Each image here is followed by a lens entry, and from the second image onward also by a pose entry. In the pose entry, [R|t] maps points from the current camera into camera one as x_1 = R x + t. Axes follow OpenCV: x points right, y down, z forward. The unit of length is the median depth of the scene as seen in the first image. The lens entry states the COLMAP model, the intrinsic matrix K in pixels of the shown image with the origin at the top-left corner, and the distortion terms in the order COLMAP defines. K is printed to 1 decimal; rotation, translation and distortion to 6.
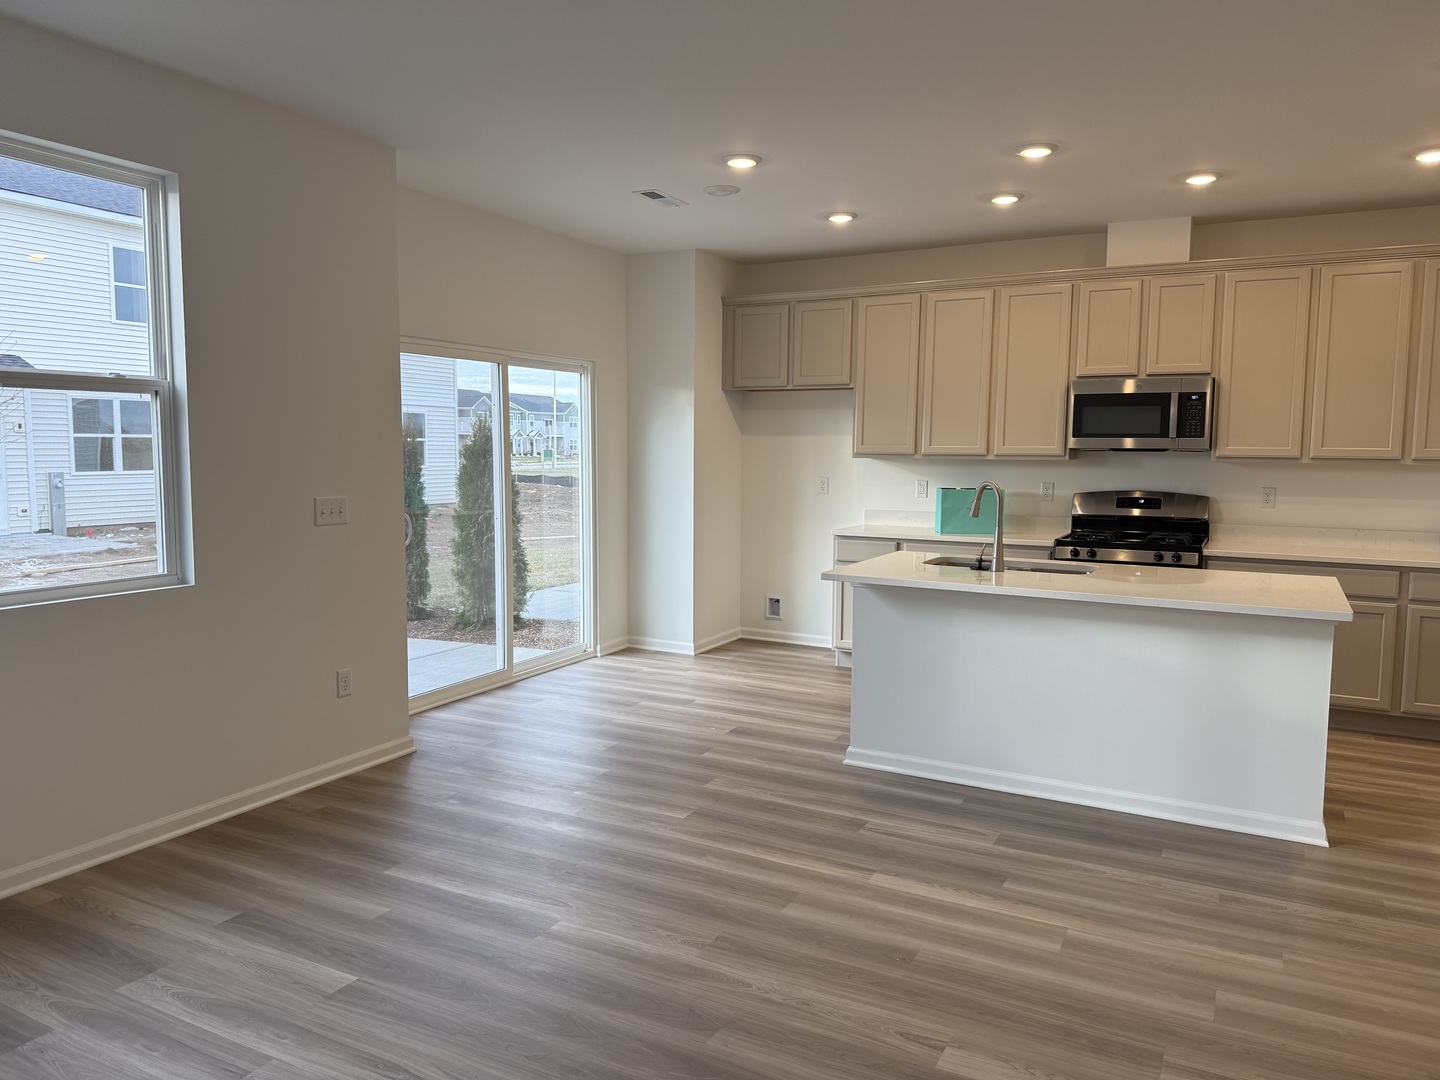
lens RADIAL K [[1023.2, 0, 725.0], [0, 1023.2, 546.9], [0, 0, 1]] dist [0.068320, -0.075923]
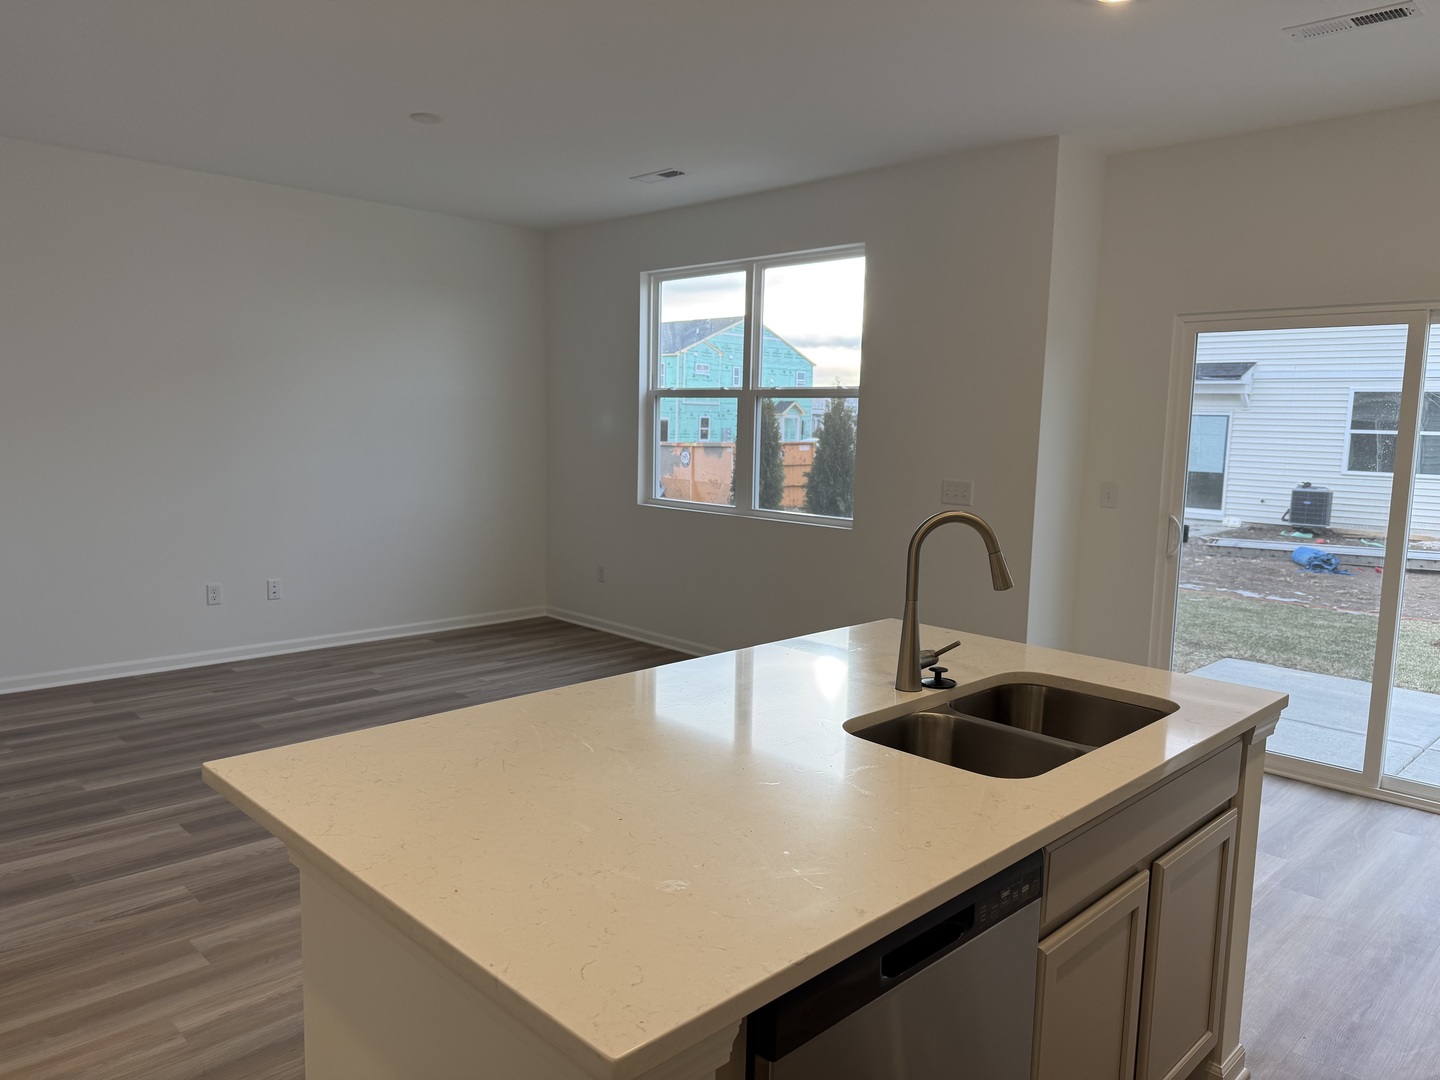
lens RADIAL K [[1023.2, 0, 725.0], [0, 1023.2, 543.7], [0, 0, 1]] dist [0.068320, -0.075923]
pose [[-0.298717, 0.101099, -0.948972, 1.195797], [-0.117054, 0.982983, 0.141569, -0.161816], [0.947136, 0.153370, -0.281800, 1.639931]]
